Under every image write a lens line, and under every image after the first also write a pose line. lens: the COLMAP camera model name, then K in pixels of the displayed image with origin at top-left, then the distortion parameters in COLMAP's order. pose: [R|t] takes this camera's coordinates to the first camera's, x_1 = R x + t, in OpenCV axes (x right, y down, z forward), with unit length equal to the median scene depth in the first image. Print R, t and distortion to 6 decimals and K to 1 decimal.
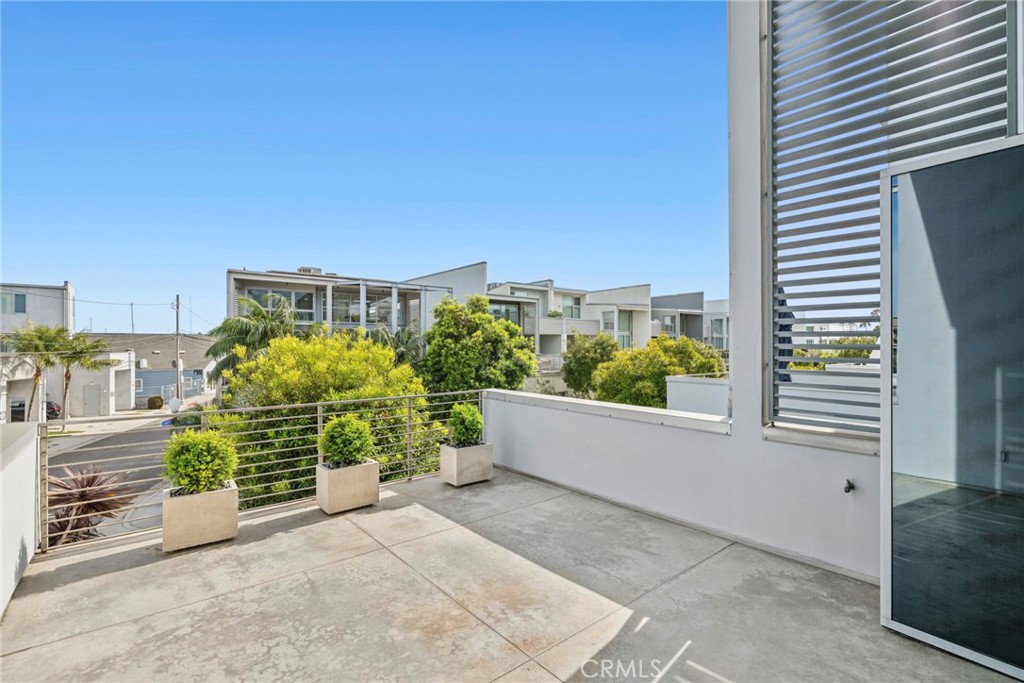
lens RADIAL K [[462.2, 0, 510.9], [0, 462.2, 345.6], [0, 0, 1]] dist [0.000351, 0.000001]
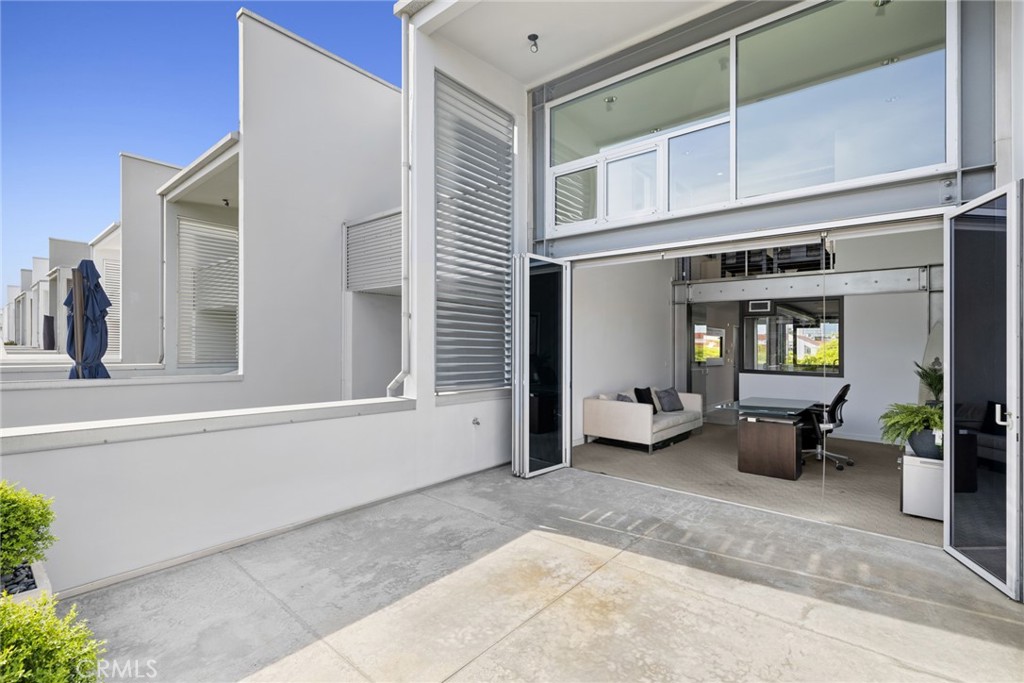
lens RADIAL K [[462.2, 0, 510.9], [0, 462.2, 345.6], [0, 0, 1]] dist [0.000351, 0.000001]
pose [[-0.175641, -0.000975, 0.984454, -0.880539], [-0.019614, 0.999804, -0.002509, 0.019482], [-0.984259, -0.019750, -0.175626, 1.060876]]
